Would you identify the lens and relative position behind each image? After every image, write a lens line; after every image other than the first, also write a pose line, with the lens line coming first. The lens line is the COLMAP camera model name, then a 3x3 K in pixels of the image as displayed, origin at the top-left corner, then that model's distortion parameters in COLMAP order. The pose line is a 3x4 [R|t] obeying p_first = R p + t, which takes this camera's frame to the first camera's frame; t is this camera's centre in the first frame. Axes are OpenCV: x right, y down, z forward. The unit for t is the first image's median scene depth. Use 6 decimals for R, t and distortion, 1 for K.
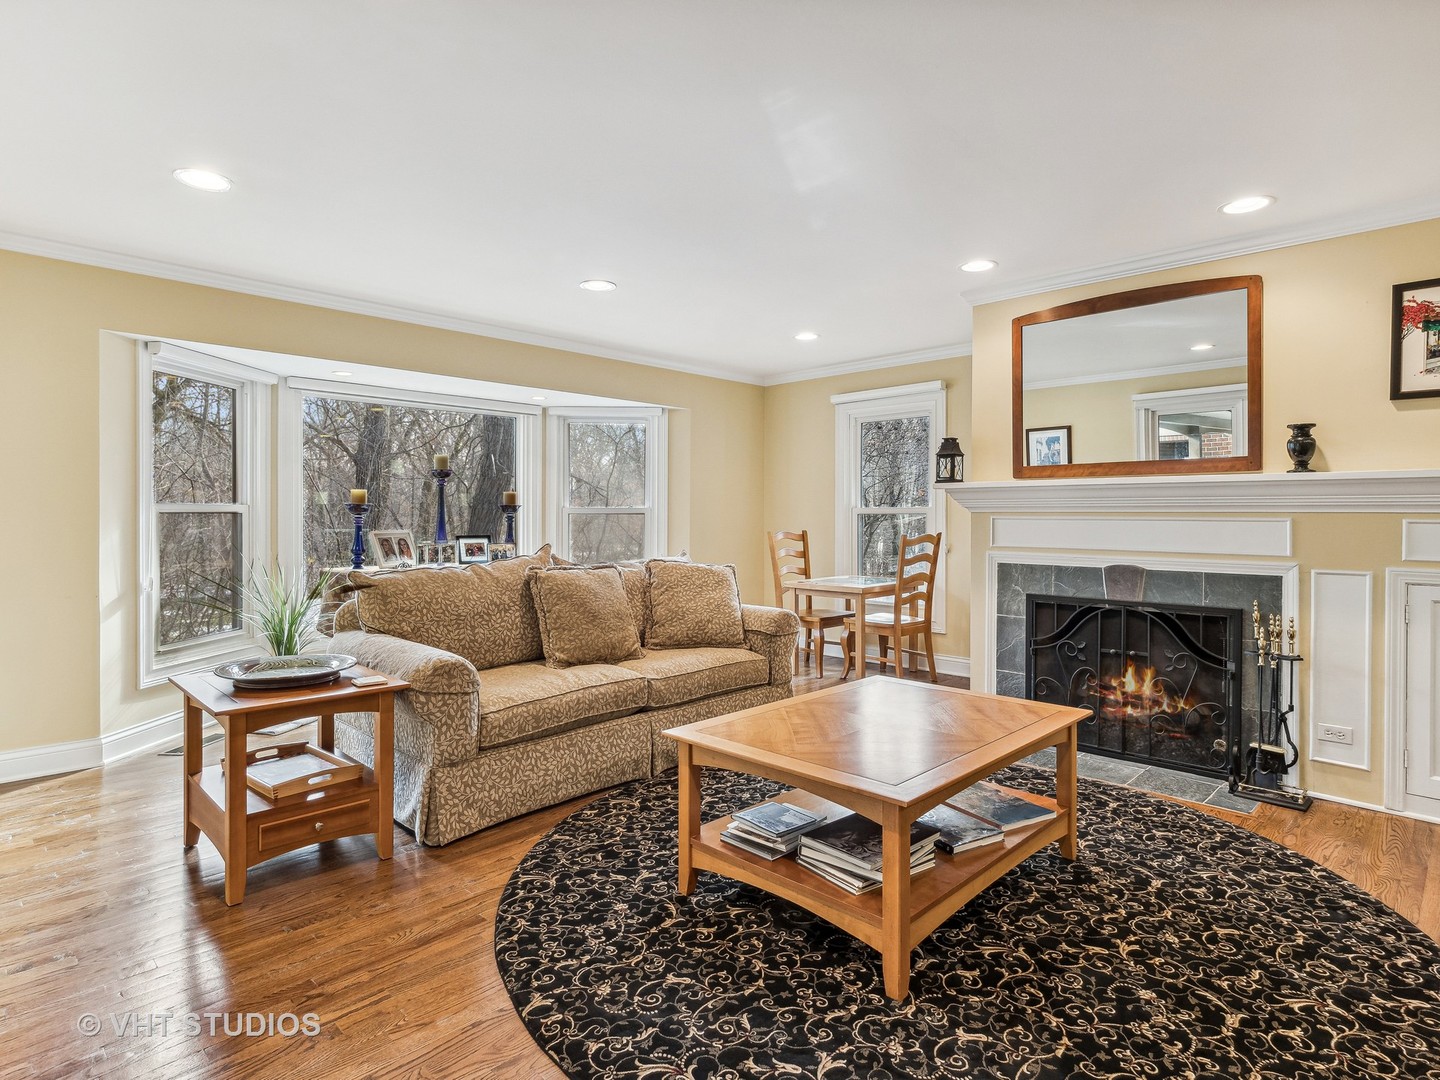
lens RADIAL K [[783.1, 0, 715.2], [0, 783.1, 531.8], [0, 0, 1]] dist [0.002062, -0.000113]
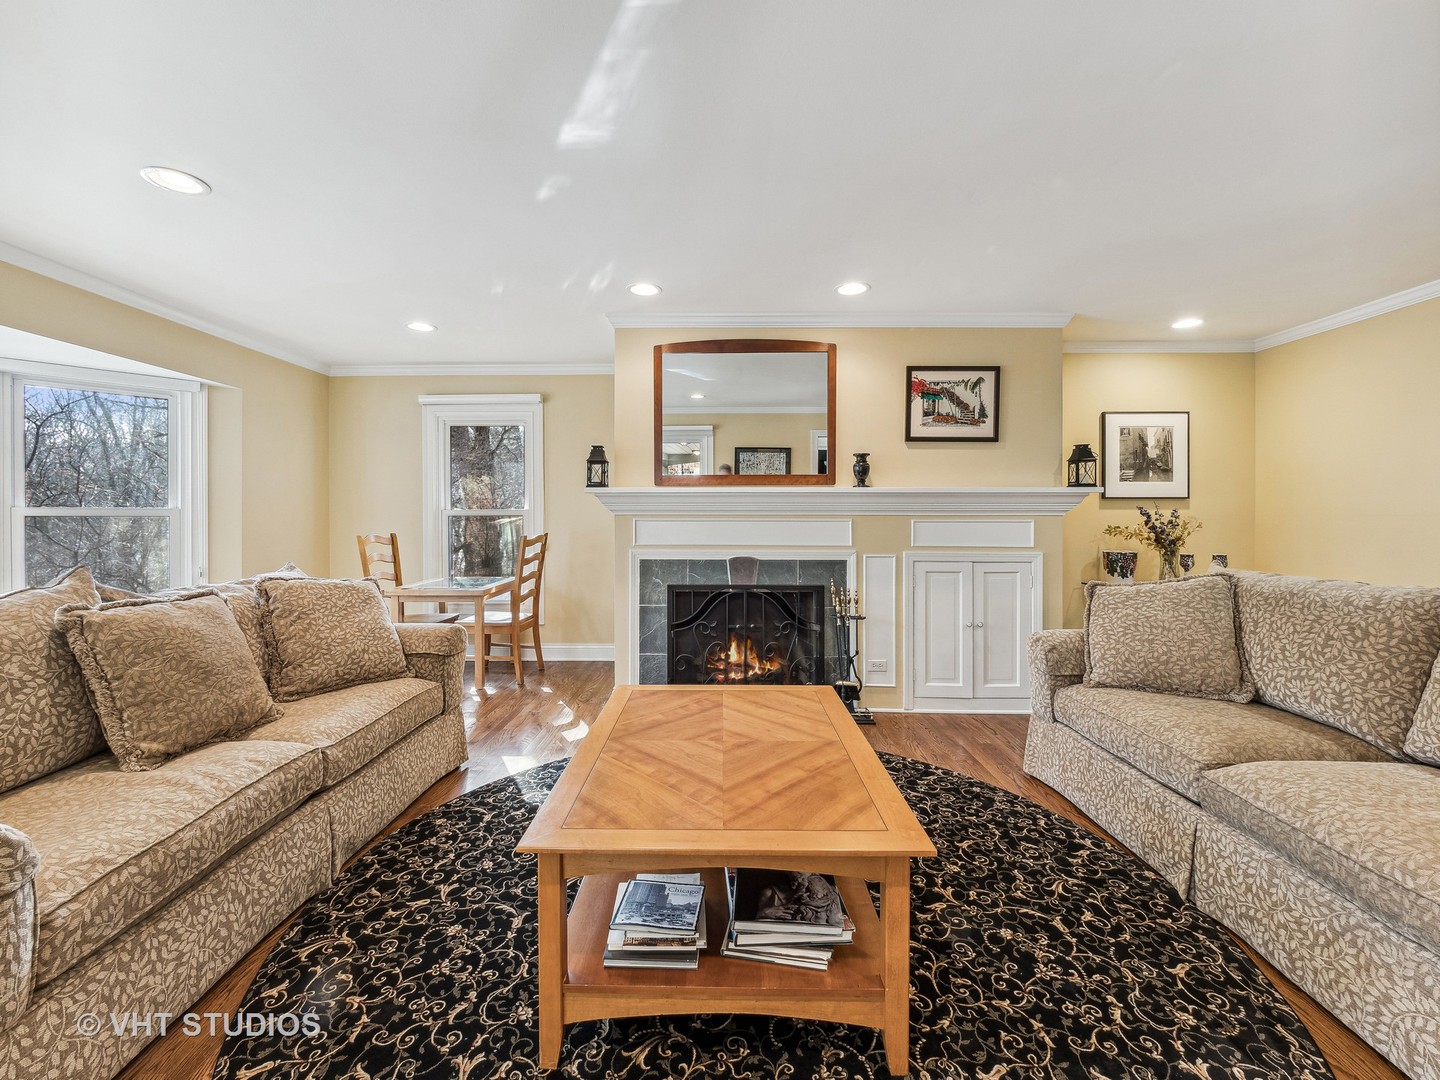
lens RADIAL K [[616.5, 0, 715.3], [0, 616.5, 526.7], [0, 0, 1]] dist [-0.003625, -0.000267]
pose [[0.729017, -0.013430, 0.684363, -0.204910], [0.015836, 0.999871, 0.002752, -0.010331], [-0.684312, 0.008831, 0.729136, 0.343306]]
